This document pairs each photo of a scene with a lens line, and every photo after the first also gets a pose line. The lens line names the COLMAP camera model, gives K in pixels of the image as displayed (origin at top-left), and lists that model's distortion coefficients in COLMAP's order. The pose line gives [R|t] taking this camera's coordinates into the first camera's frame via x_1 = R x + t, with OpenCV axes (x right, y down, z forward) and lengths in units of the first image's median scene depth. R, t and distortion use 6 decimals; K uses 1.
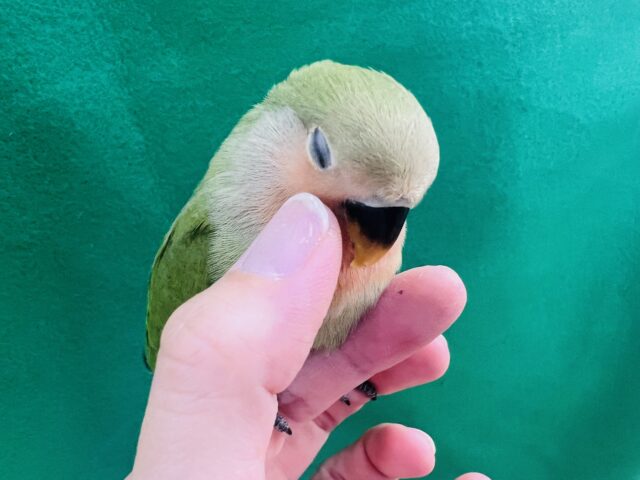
lens RADIAL K [[487.1, 0, 318.7], [0, 487.1, 263.5], [0, 0, 1]] dist [-0.006658, -0.012448]
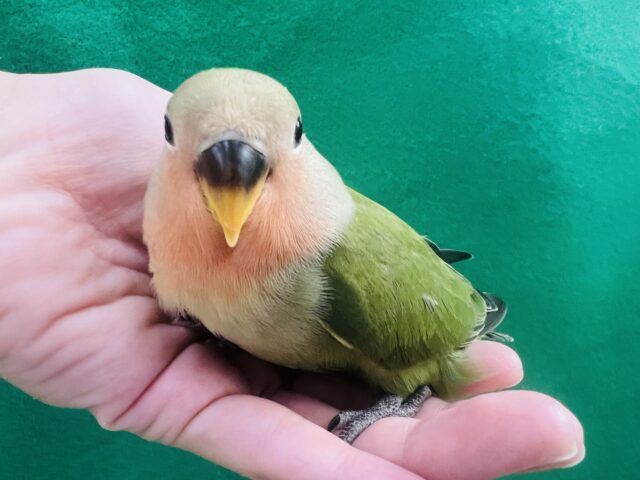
lens RADIAL K [[494.2, 0, 311.3], [0, 494.2, 279.7], [0, 0, 1]] dist [-0.013117, -0.001918]
pose [[0.997810, 0.012644, -0.064930, 0.027889], [-0.031719, 0.952812, -0.301899, 0.372695], [0.058049, 0.303298, 0.951126, 0.242486]]
